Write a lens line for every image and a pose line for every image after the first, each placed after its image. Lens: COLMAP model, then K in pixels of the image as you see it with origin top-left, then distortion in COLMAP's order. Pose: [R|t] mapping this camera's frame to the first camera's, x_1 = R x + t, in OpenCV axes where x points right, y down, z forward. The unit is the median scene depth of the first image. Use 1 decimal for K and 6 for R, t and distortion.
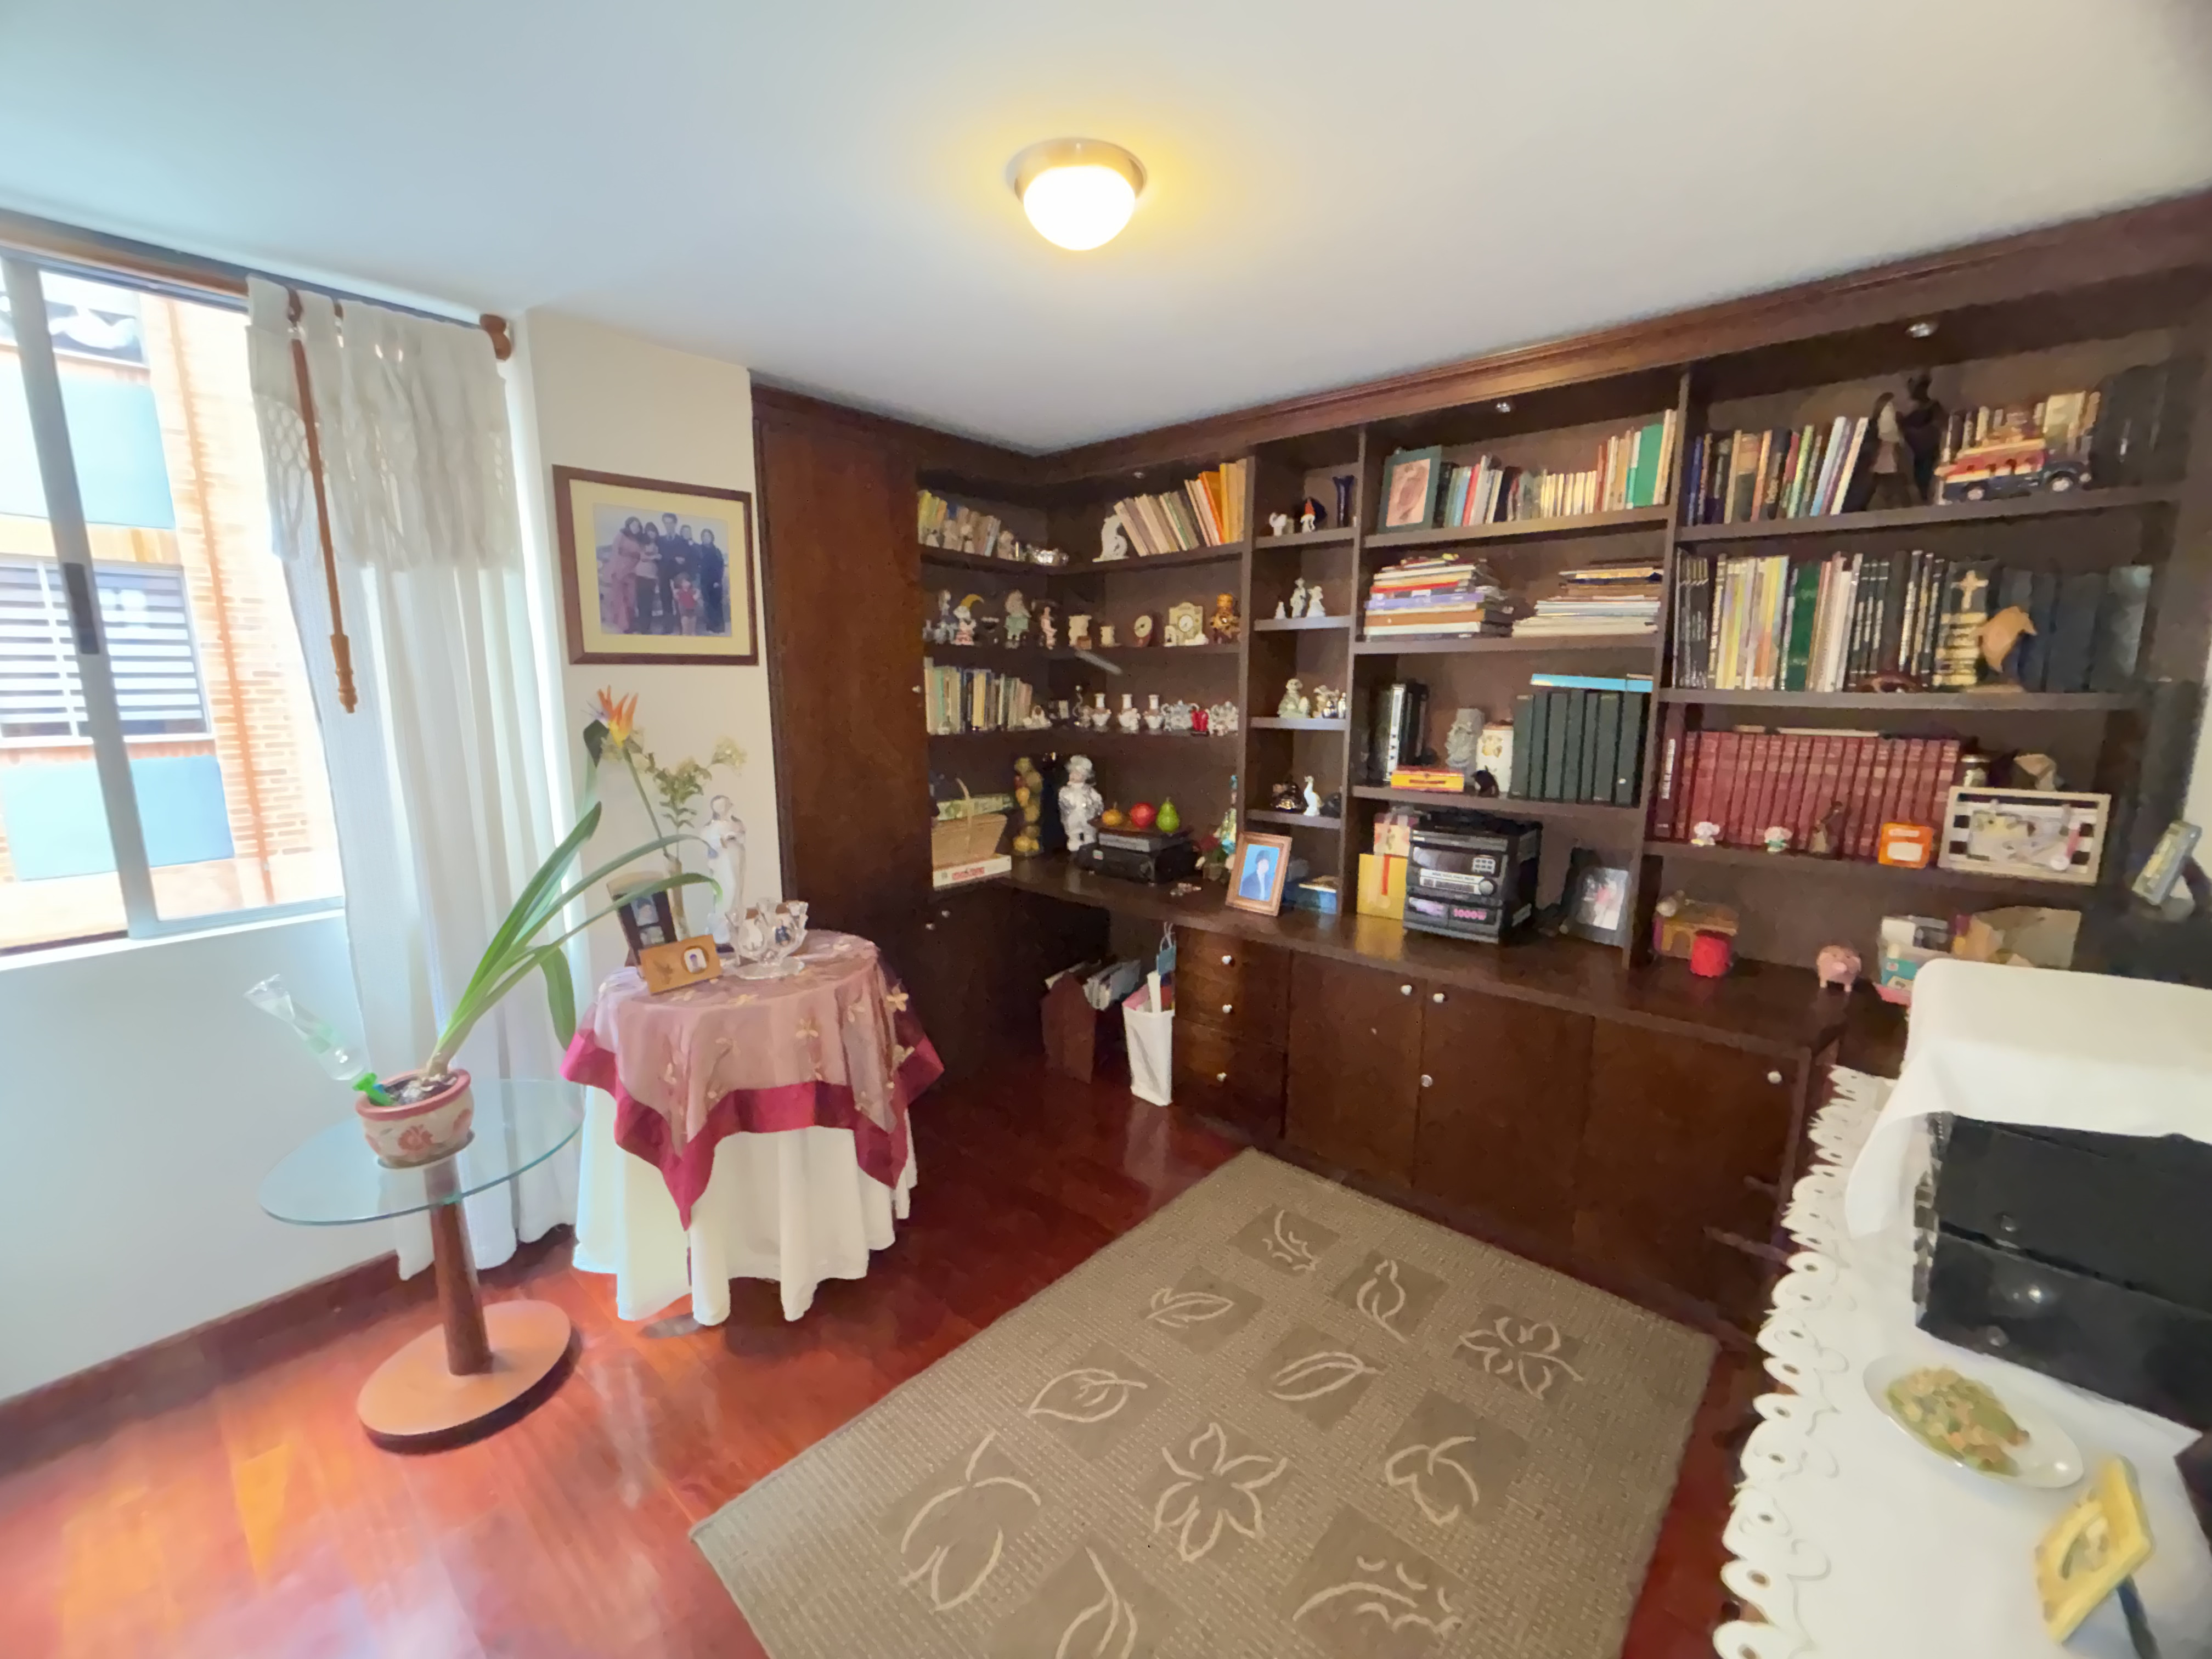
lens RADIAL K [[892.8, 0, 1102.5], [0, 892.8, 830.6], [0, 0, 1]] dist [-0.000899, 0.000801]
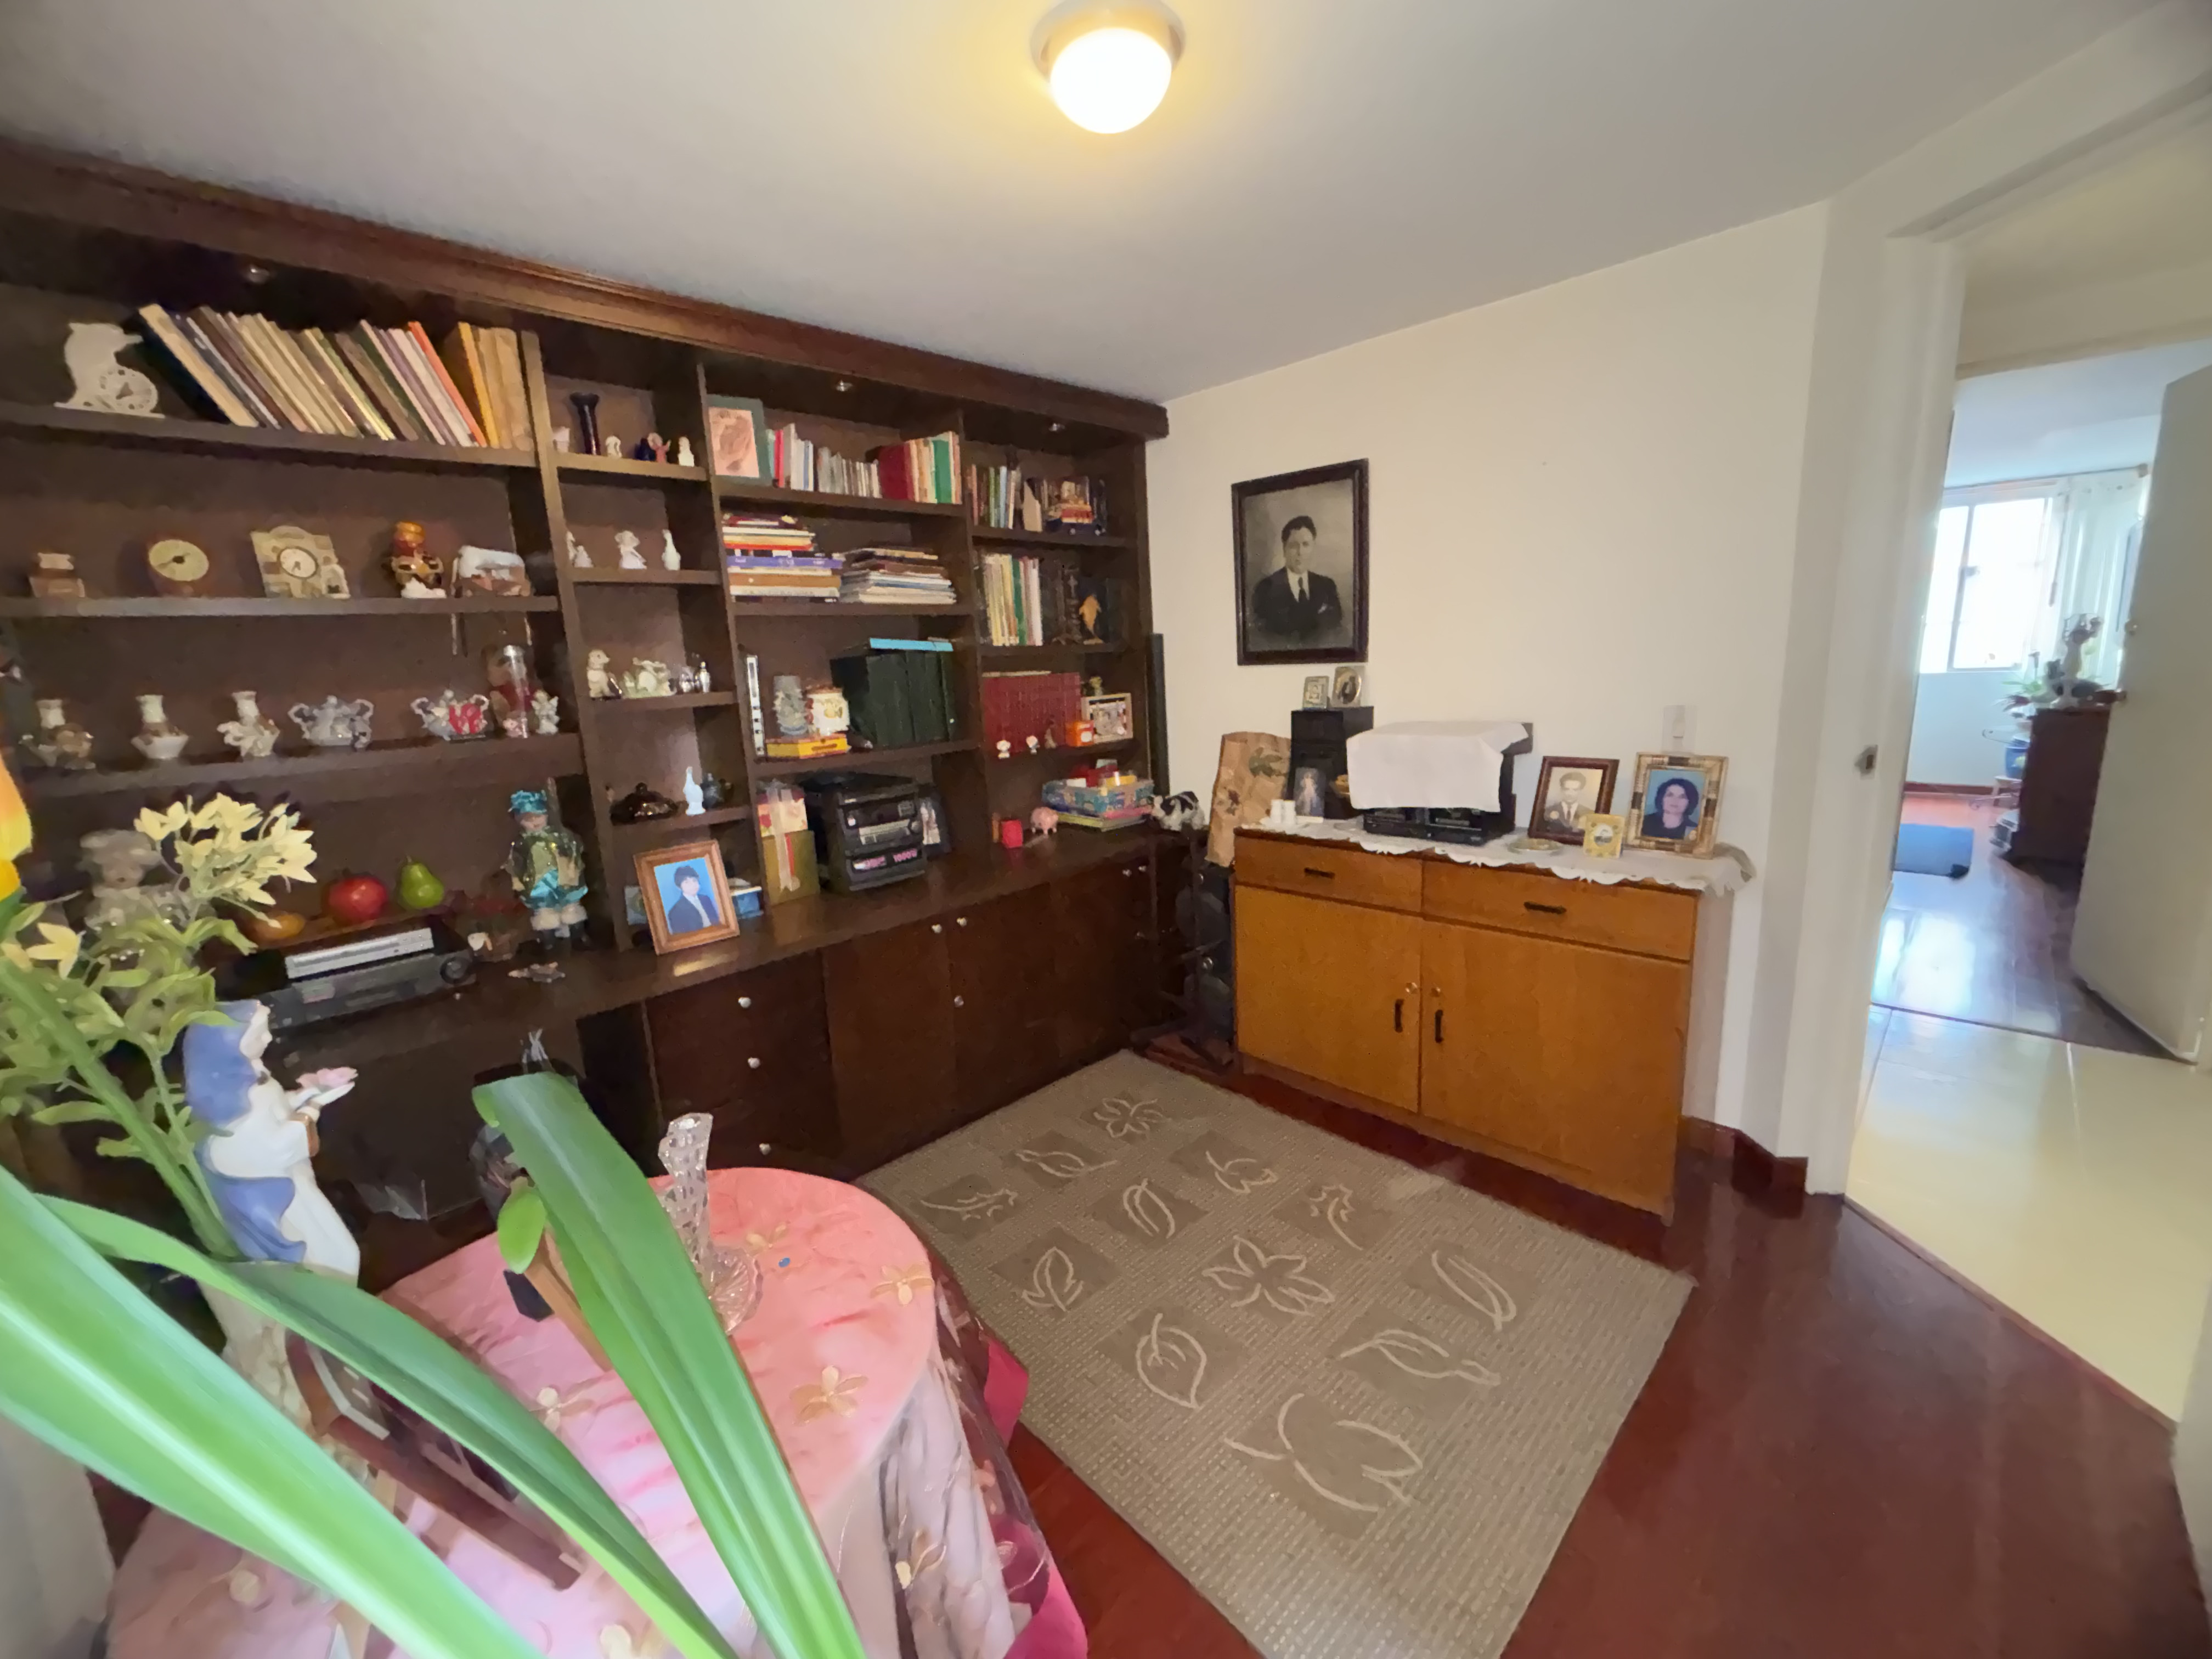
lens RADIAL K [[897.1, 0, 1106.0], [0, 897.1, 829.5], [0, 0, 1]] dist [-0.002093, 0.000078]
pose [[0.061987, -0.193099, 0.979219, -0.704765], [0.213814, 0.960898, 0.175952, -0.085801], [-0.974906, 0.198464, 0.100851, 0.700883]]
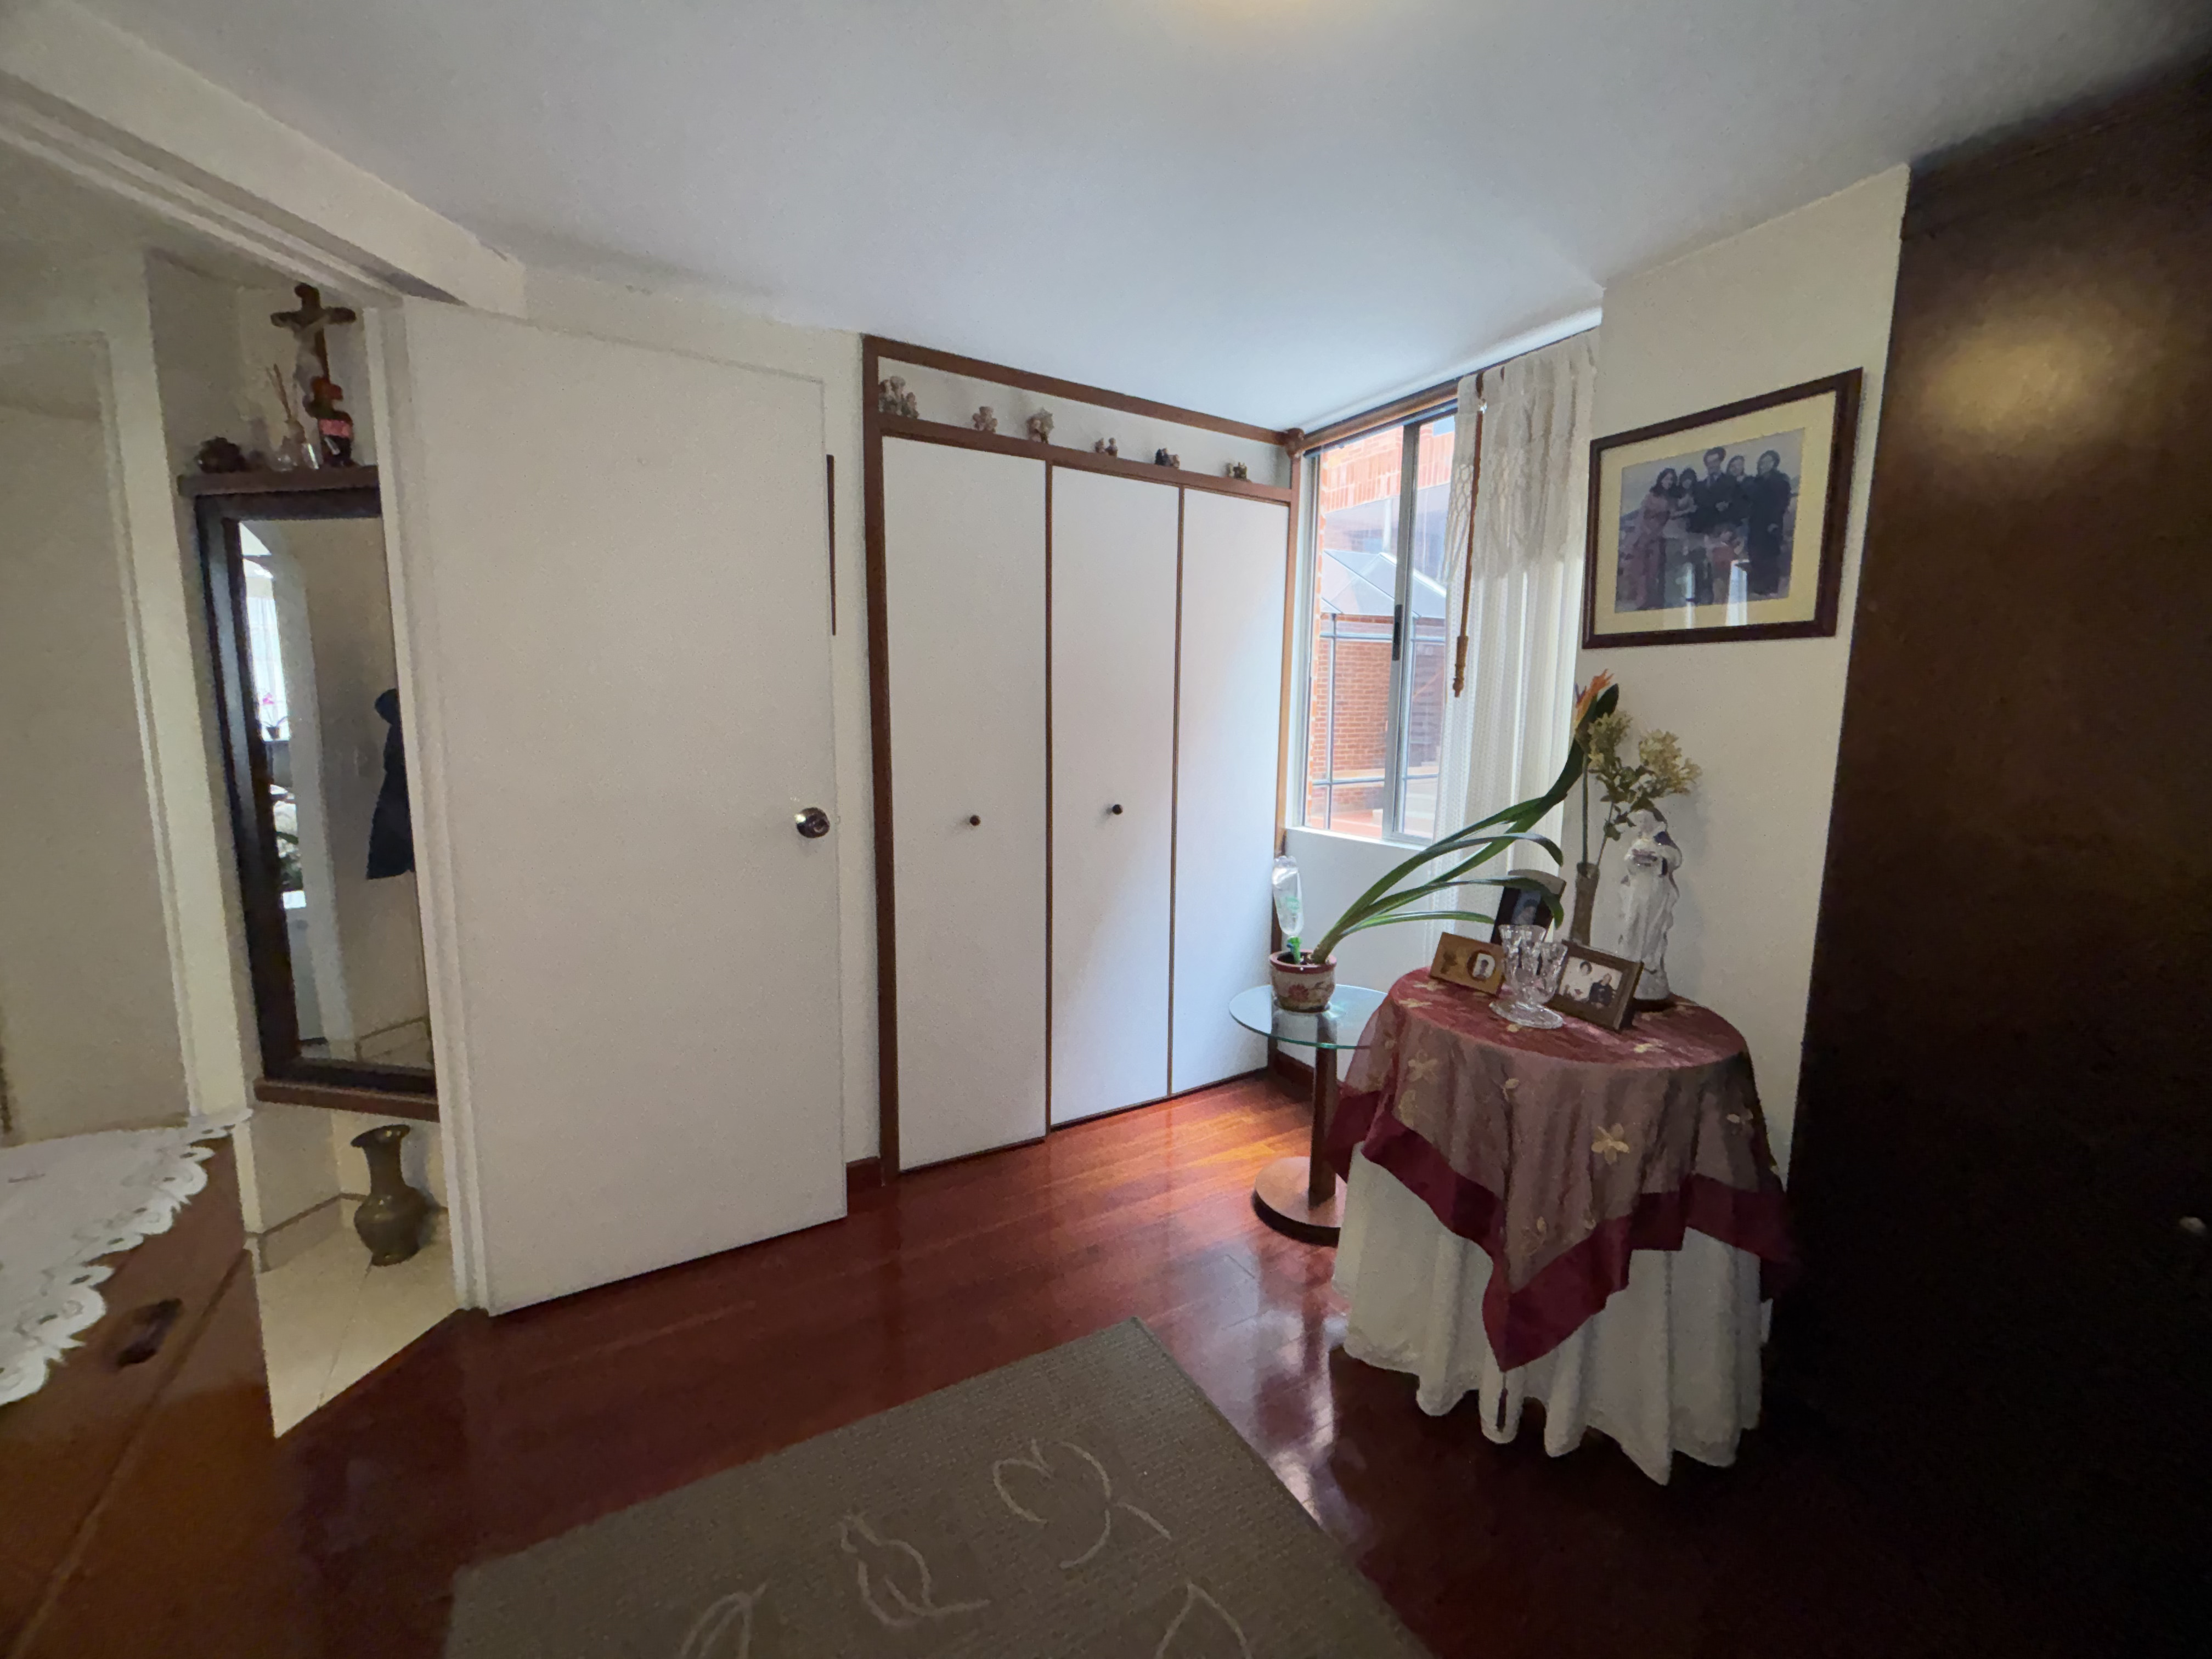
lens RADIAL K [[892.8, 0, 1102.5], [0, 892.8, 830.6], [0, 0, 1]] dist [-0.000899, 0.000801]
pose [[-0.295787, 0.130428, -0.946308, 0.465819], [-0.173661, 0.966785, 0.187532, -0.085802], [0.939336, 0.219806, -0.263312, 0.785972]]
